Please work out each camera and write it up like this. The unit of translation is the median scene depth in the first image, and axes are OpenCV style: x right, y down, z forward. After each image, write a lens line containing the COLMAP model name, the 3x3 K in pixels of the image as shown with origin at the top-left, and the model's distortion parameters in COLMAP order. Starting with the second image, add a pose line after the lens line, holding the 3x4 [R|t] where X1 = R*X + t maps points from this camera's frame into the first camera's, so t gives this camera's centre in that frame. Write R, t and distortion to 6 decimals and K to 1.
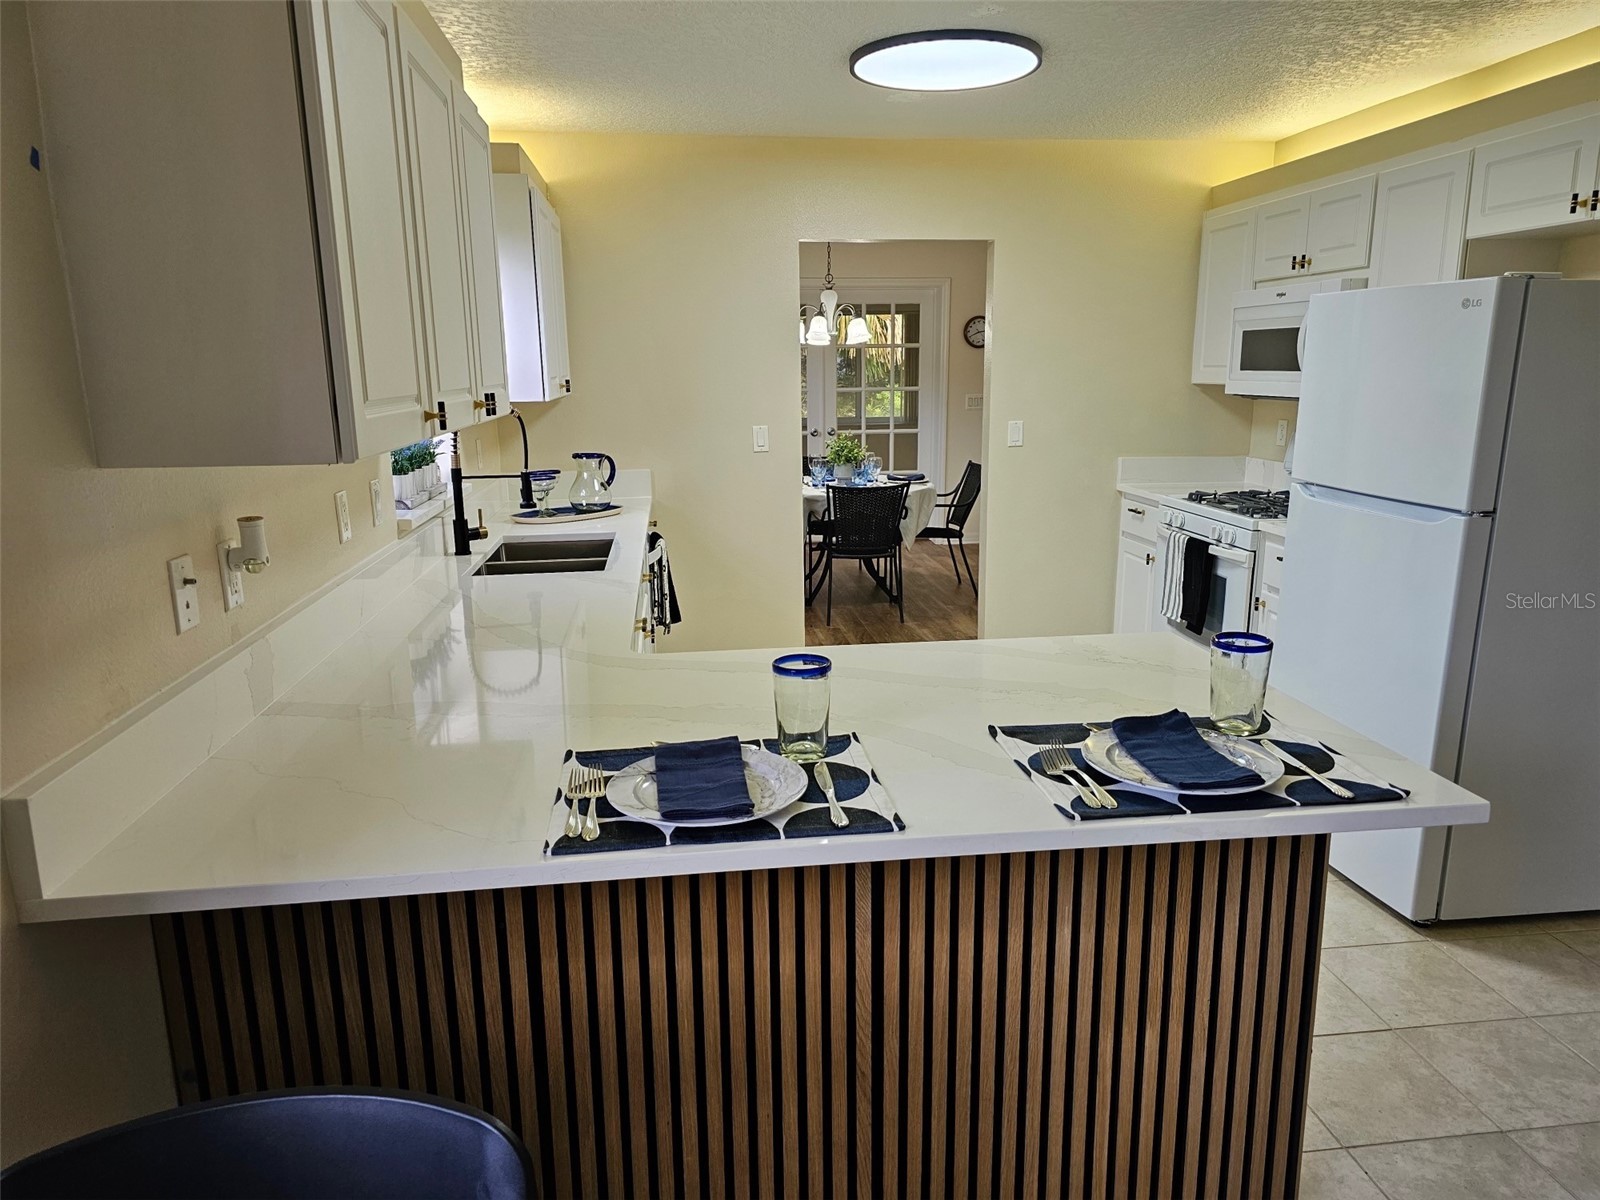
lens RADIAL K [[1130.4, 0, 810.7], [0, 1130.4, 629.3], [0, 0, 1]] dist [0.043558, -0.003298]
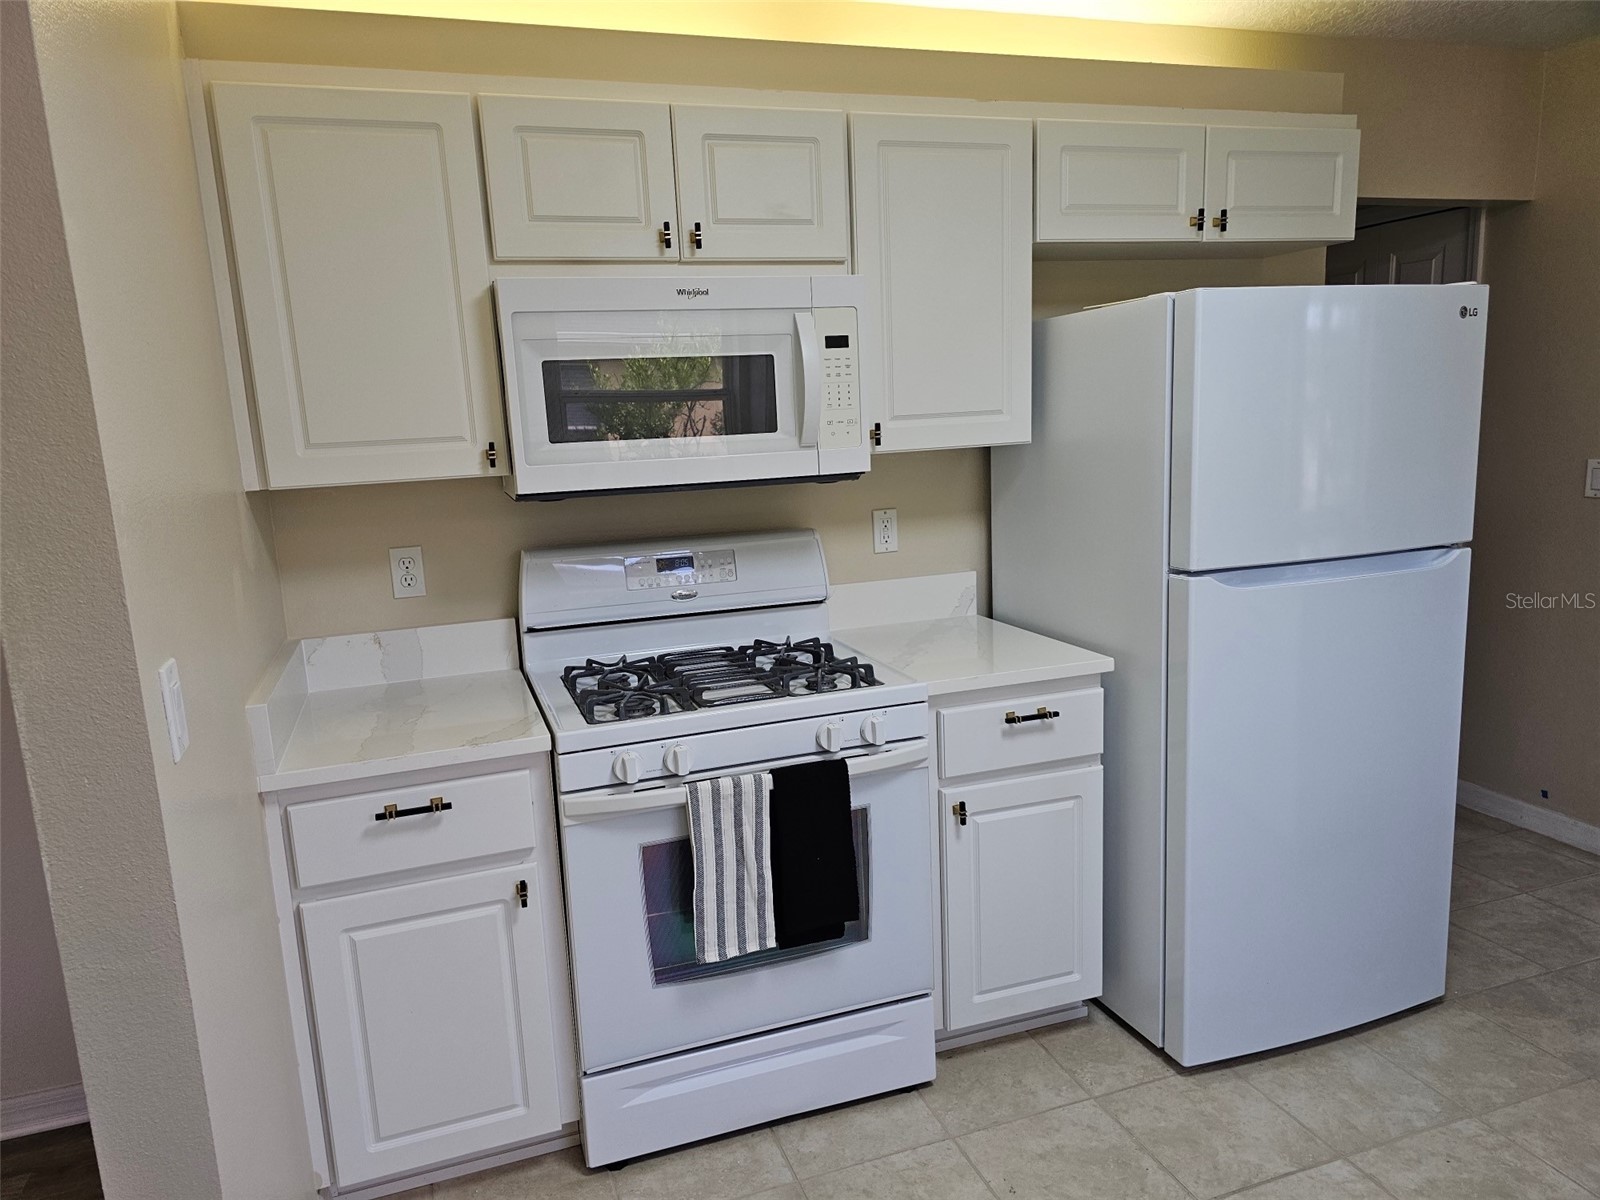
lens RADIAL K [[1130.4, 0, 810.7], [0, 1130.4, 629.3], [0, 0, 1]] dist [0.043558, -0.003298]
pose [[-0.210119, -0.178161, 0.961306, -0.180046], [0.271651, 0.933900, 0.232458, -0.350905], [-0.939178, 0.309983, -0.147833, 1.478061]]
